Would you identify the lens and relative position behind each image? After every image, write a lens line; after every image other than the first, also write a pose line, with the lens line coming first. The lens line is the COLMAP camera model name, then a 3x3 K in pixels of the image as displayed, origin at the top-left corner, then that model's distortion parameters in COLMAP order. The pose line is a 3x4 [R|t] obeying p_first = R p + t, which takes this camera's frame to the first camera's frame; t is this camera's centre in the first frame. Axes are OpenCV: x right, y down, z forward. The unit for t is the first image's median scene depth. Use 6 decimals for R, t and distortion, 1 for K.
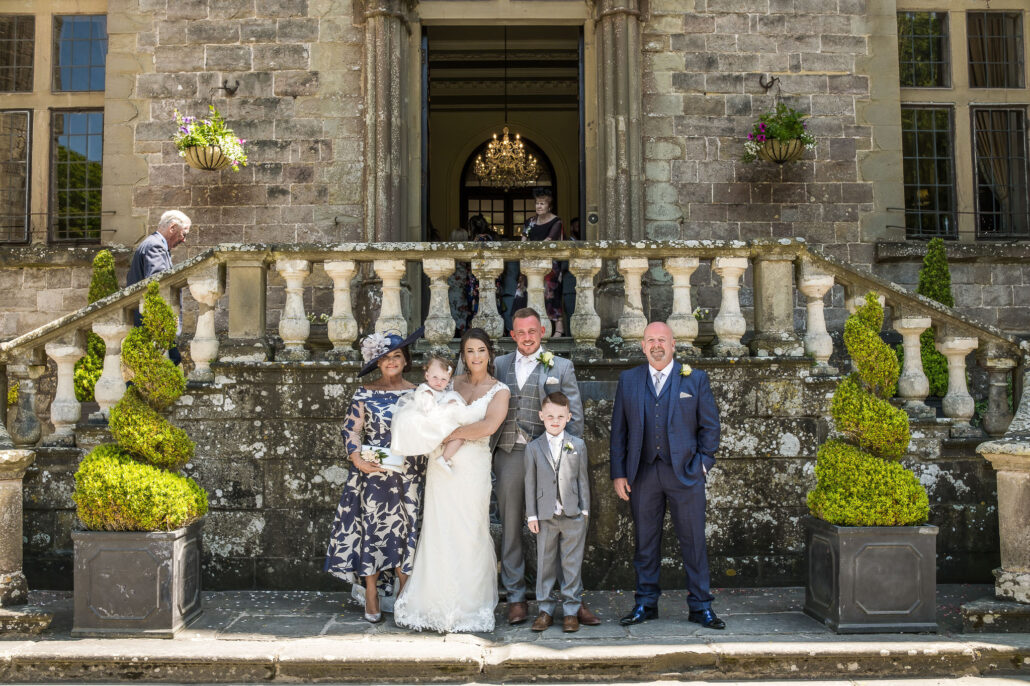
lens RADIAL K [[1018.9, 0, 515.0], [0, 1018.9, 343.0], [0, 0, 1]] dist [-0.003554, 0.022793]
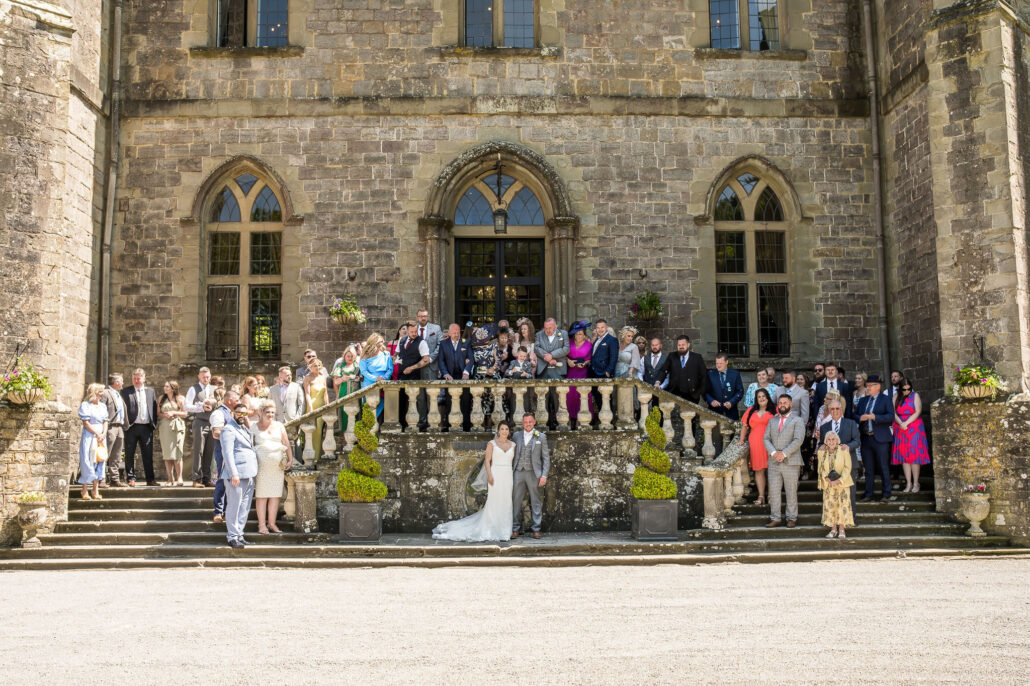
lens RADIAL K [[1018.9, 0, 515.0], [0, 1018.9, 343.0], [0, 0, 1]] dist [-0.003554, 0.022793]
pose [[0.999728, -0.000131, 0.023322, -0.043064], [0.000918, 0.999430, -0.033735, -0.103285], [-0.023305, 0.033747, 0.999159, -1.268695]]
